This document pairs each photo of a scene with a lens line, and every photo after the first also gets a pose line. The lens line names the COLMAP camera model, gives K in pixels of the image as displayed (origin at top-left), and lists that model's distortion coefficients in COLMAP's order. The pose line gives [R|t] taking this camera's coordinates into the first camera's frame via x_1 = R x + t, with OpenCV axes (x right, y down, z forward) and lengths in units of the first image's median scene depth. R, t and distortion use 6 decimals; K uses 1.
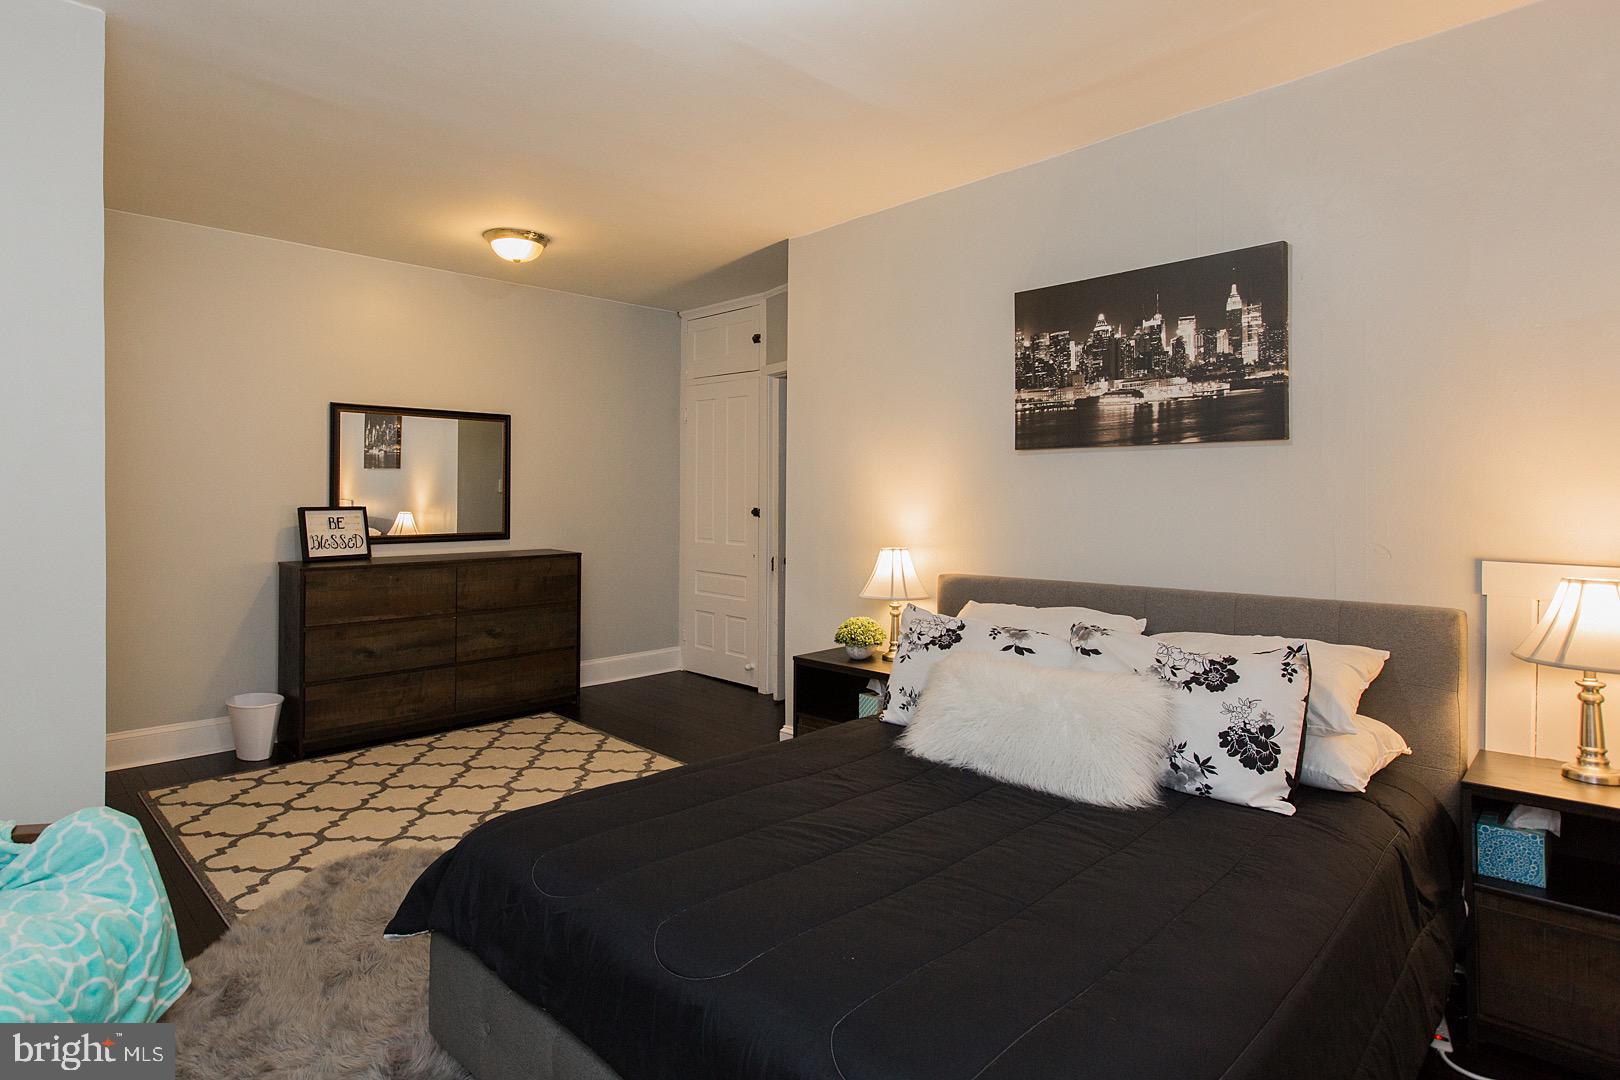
lens RADIAL K [[841.3, 0, 767.2], [0, 841.3, 505.3], [0, 0, 1]] dist [-0.000069, -0.000760]
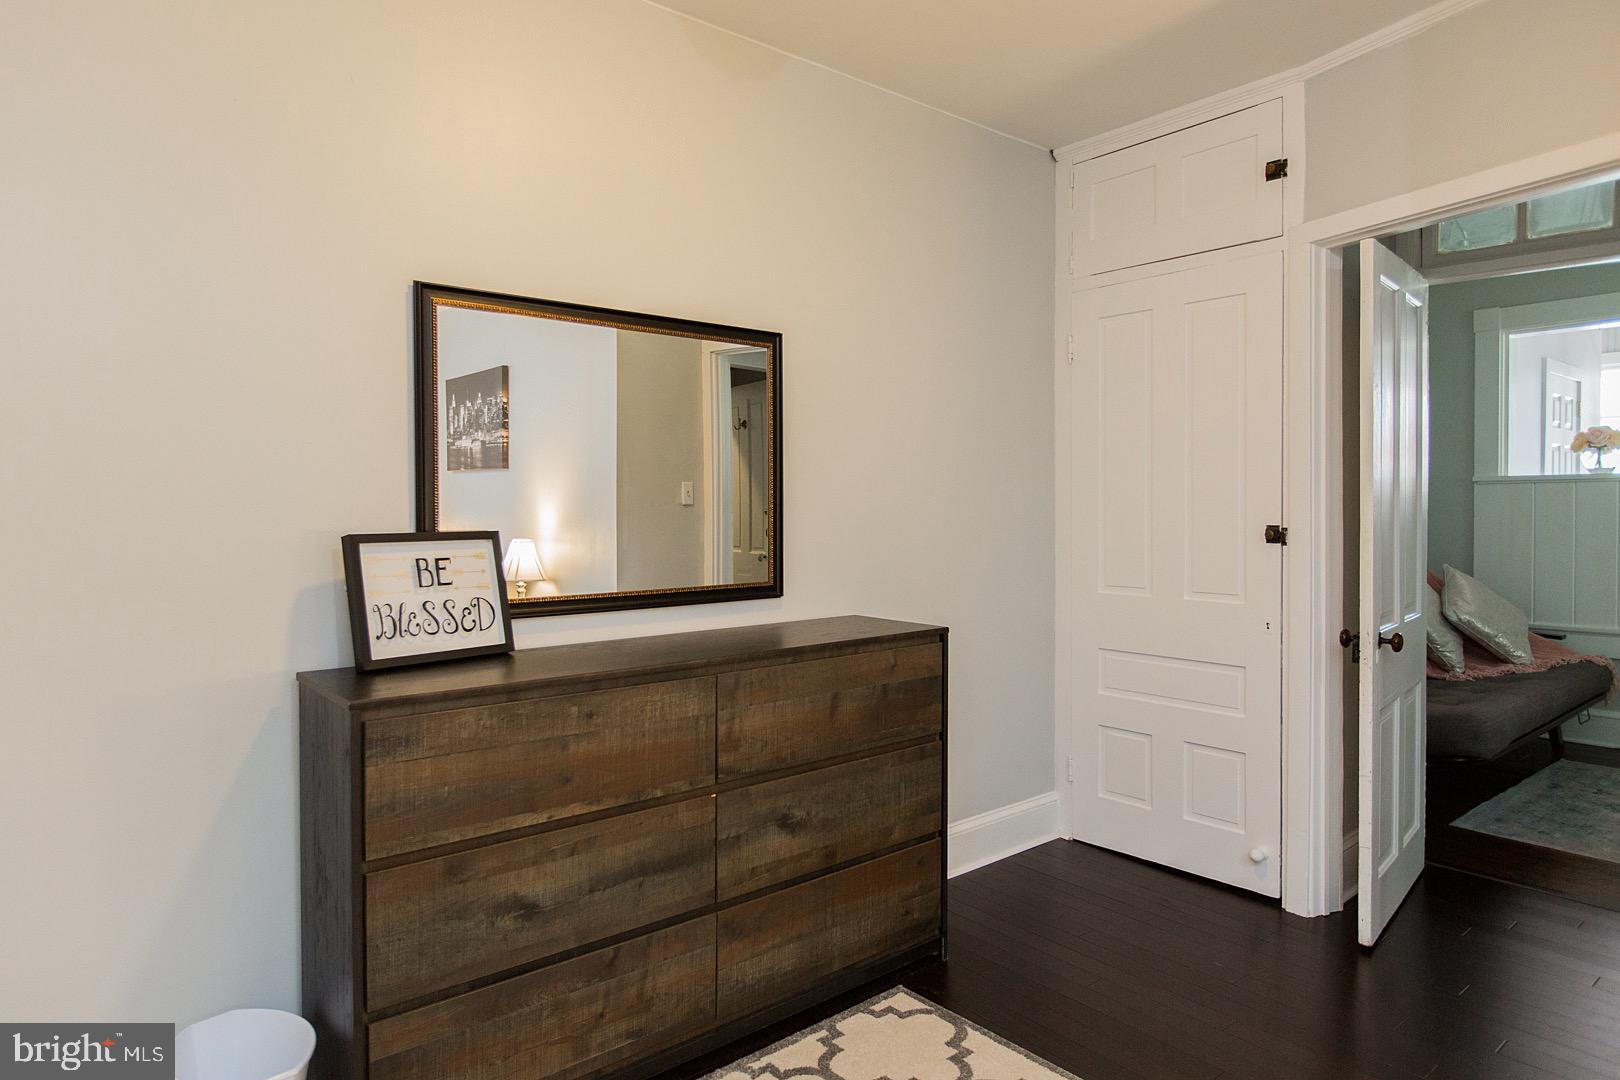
lens RADIAL K [[937.6, 0, 810.0], [0, 937.6, 540.0], [0, 0, 1]] dist [0.000274, 0.000769]
pose [[0.998568, -0.009708, -0.052613, -0.298512], [0.010514, 0.999831, 0.015051, 0.000403], [0.052458, -0.015583, 0.998502, 0.541688]]
